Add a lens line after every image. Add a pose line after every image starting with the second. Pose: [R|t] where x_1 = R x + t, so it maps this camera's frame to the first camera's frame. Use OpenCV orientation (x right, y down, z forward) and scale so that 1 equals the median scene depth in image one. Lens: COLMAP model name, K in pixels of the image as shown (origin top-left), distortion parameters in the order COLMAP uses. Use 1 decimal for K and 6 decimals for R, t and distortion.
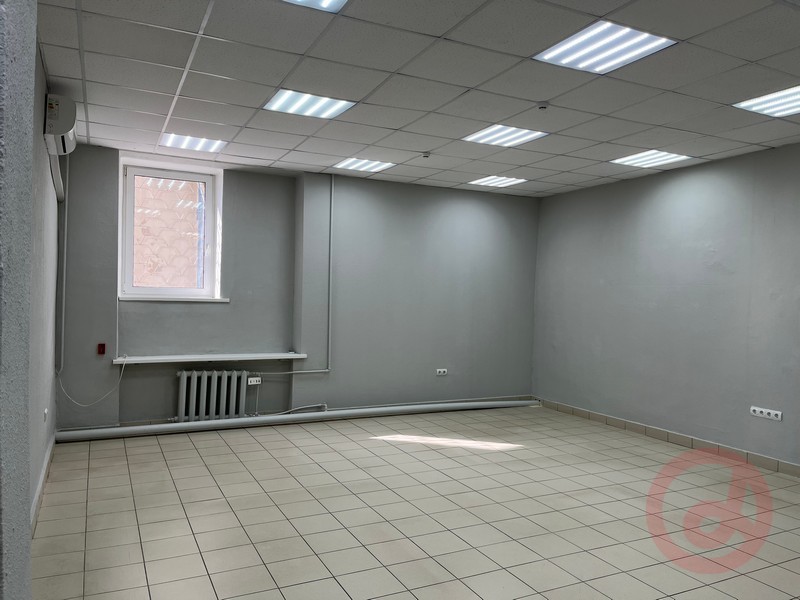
lens RADIAL K [[595.1, 0, 400.0], [0, 595.1, 300.0], [0, 0, 1]] dist [0.025901, -0.079015]
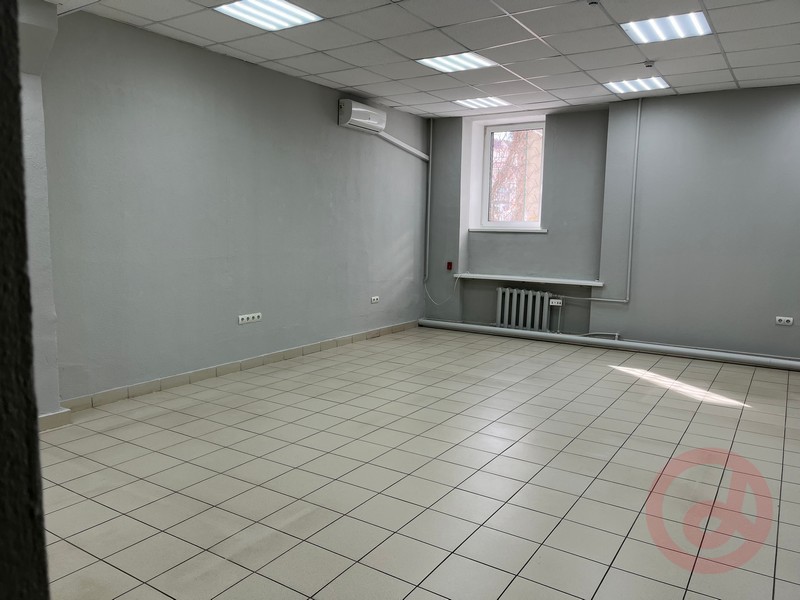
lens RADIAL K [[595.1, 0, 400.0], [0, 595.1, 300.0], [0, 0, 1]] dist [0.025901, -0.079015]
pose [[0.502164, 0.087865, -0.860297, 0.581539], [-0.011656, 0.995422, 0.094861, 0.027766], [0.864694, -0.037608, 0.500889, 0.180246]]
